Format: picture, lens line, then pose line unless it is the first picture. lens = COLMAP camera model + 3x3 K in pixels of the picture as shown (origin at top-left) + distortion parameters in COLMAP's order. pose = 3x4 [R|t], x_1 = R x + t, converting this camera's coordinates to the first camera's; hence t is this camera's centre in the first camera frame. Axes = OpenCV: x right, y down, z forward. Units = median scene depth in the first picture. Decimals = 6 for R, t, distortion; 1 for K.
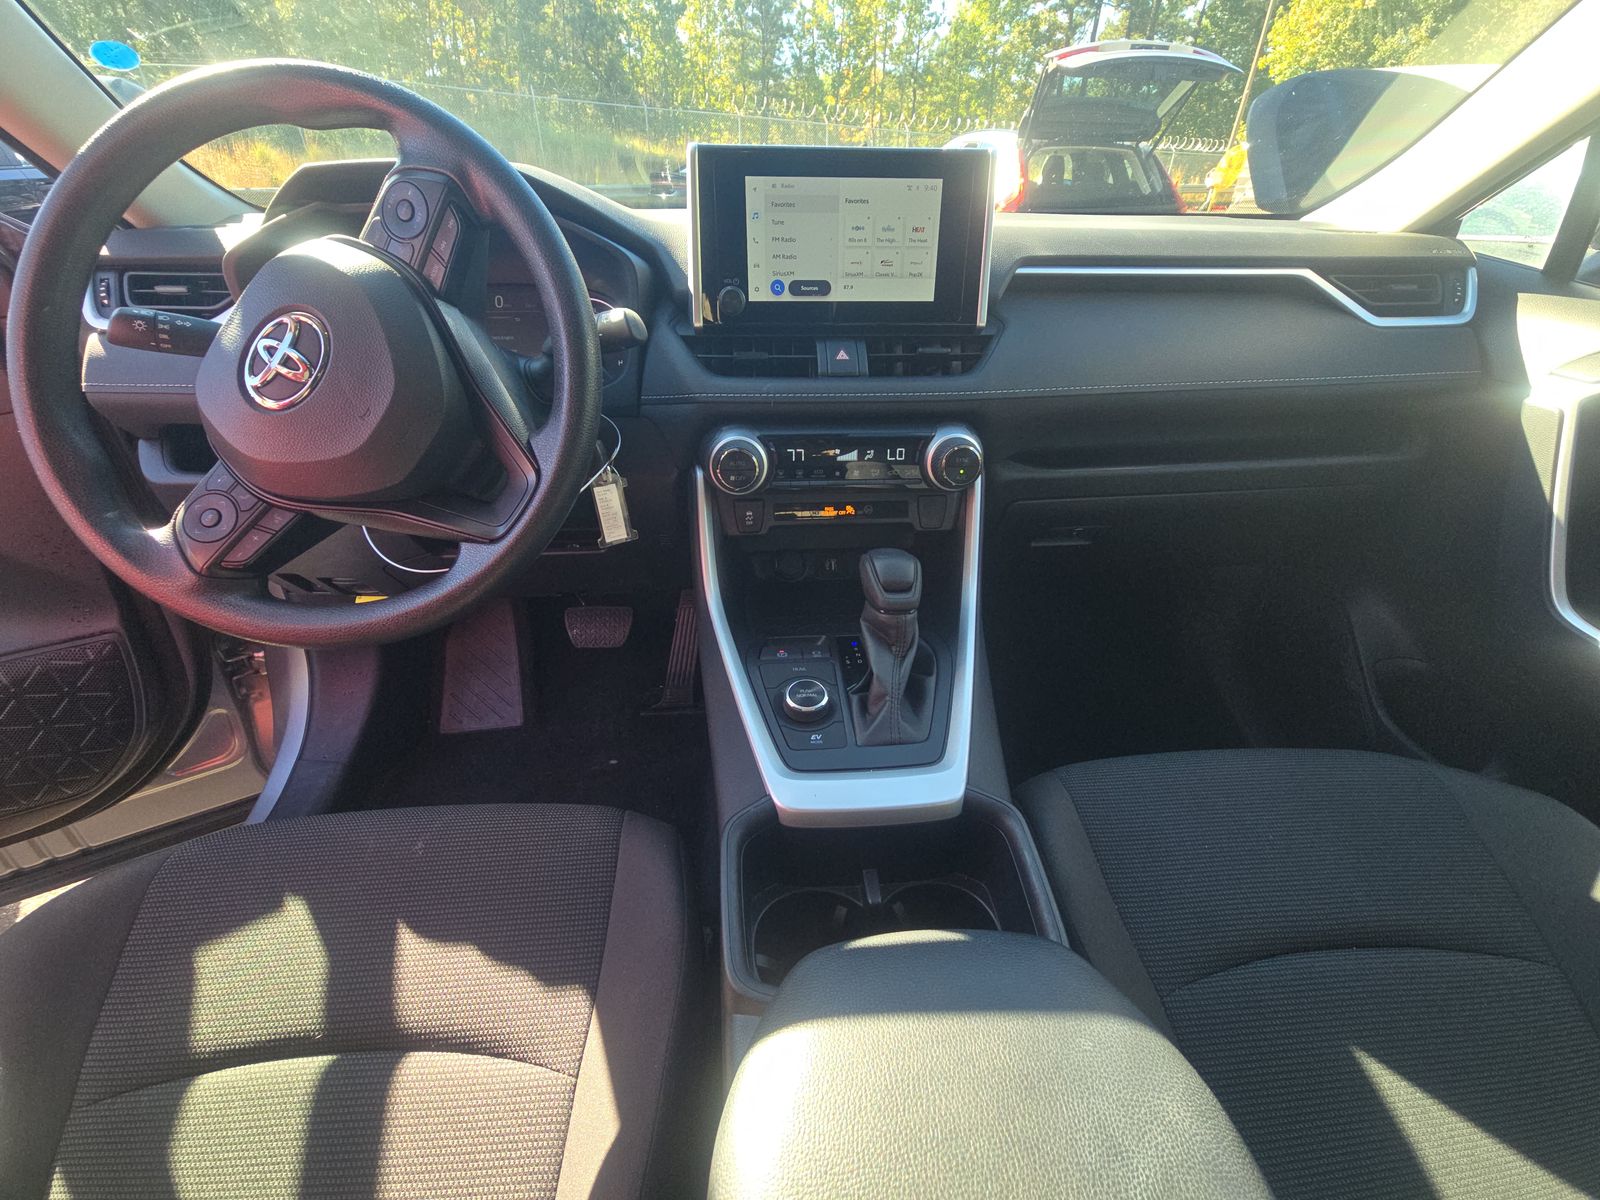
lens RADIAL K [[640.4, 0, 793.2], [0, 640.4, 597.2], [0, 0, 1]] dist [-0.002915, -0.000157]
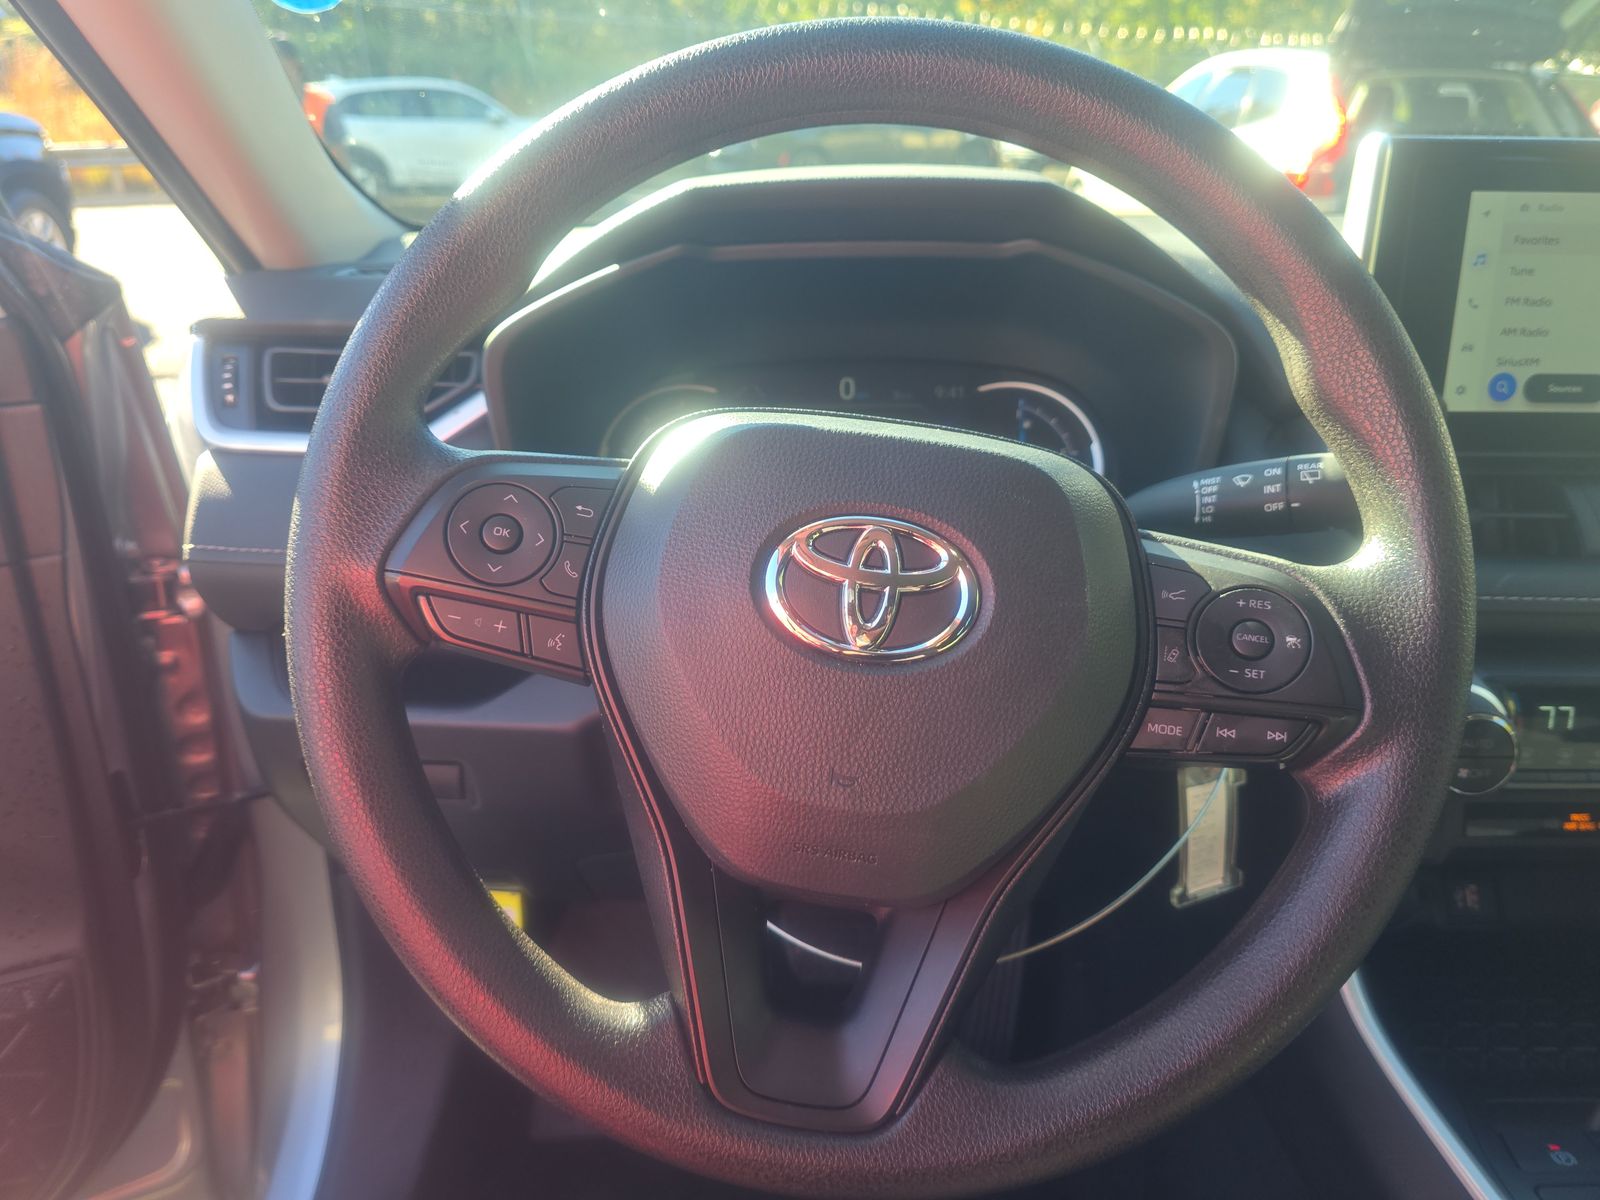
lens RADIAL K [[1097.0, 0, 801.6], [0, 1097.0, 598.0], [0, 0, 1]] dist [-0.007286, -0.012513]
pose [[0.995750, 0.024343, -0.088827, -0.492752], [-0.038807, 0.985540, -0.164940, -0.153145], [0.083527, 0.167686, 0.982296, 0.129772]]
